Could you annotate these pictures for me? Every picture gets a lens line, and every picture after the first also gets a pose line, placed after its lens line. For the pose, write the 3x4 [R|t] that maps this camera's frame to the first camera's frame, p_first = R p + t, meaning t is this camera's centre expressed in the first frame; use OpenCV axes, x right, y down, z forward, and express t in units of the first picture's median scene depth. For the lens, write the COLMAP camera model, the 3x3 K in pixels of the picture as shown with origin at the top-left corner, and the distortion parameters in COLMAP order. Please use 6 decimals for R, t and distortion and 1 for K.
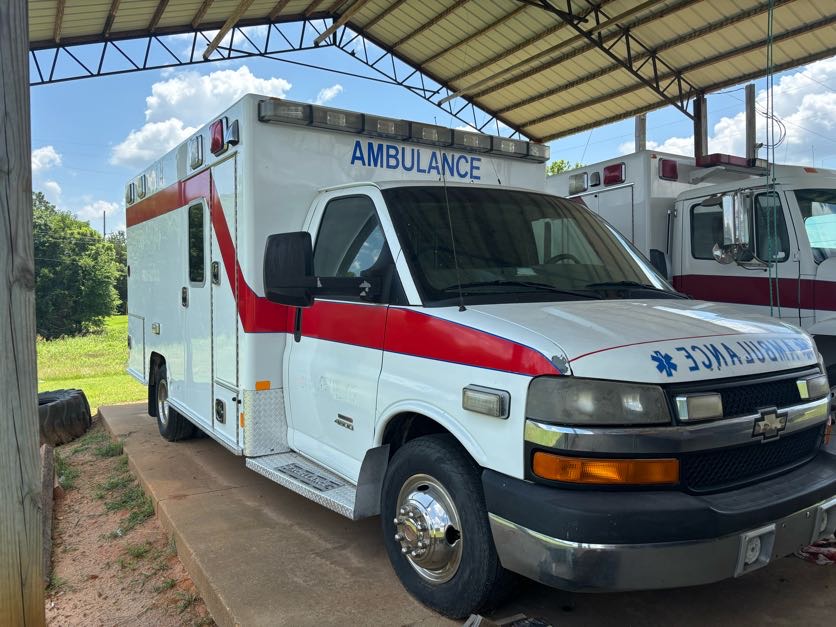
lens RADIAL K [[633.4, 0, 418.0], [0, 633.4, 313.5], [0, 0, 1]] dist [0.038546, -0.002188]
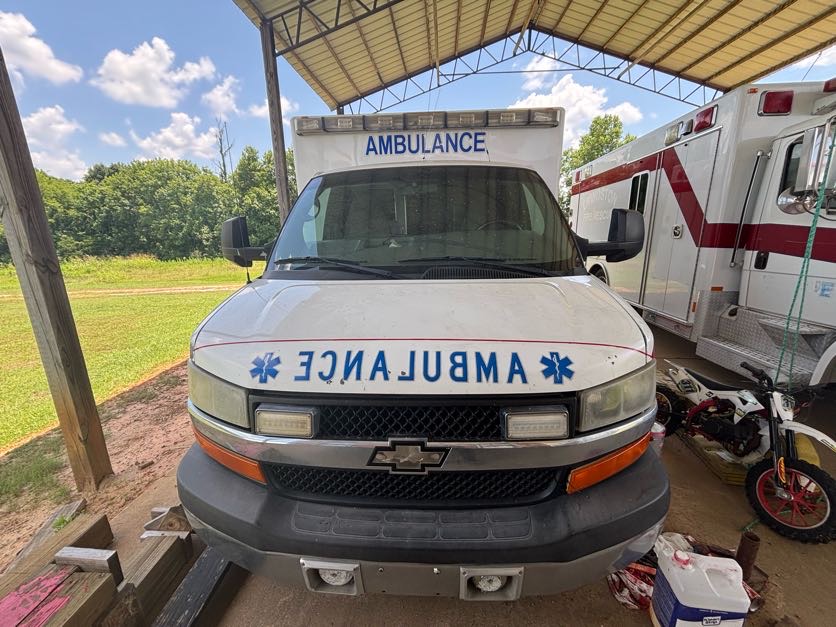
lens RADIAL K [[344.3, 0, 418.0], [0, 344.3, 313.5], [0, 0, 1]] dist [-0.001214, 0.000871]
pose [[0.807278, 0.134647, -0.574606, 0.432776], [-0.004362, 0.974961, 0.222334, -0.058941], [0.590155, -0.176978, 0.787652, 0.376411]]
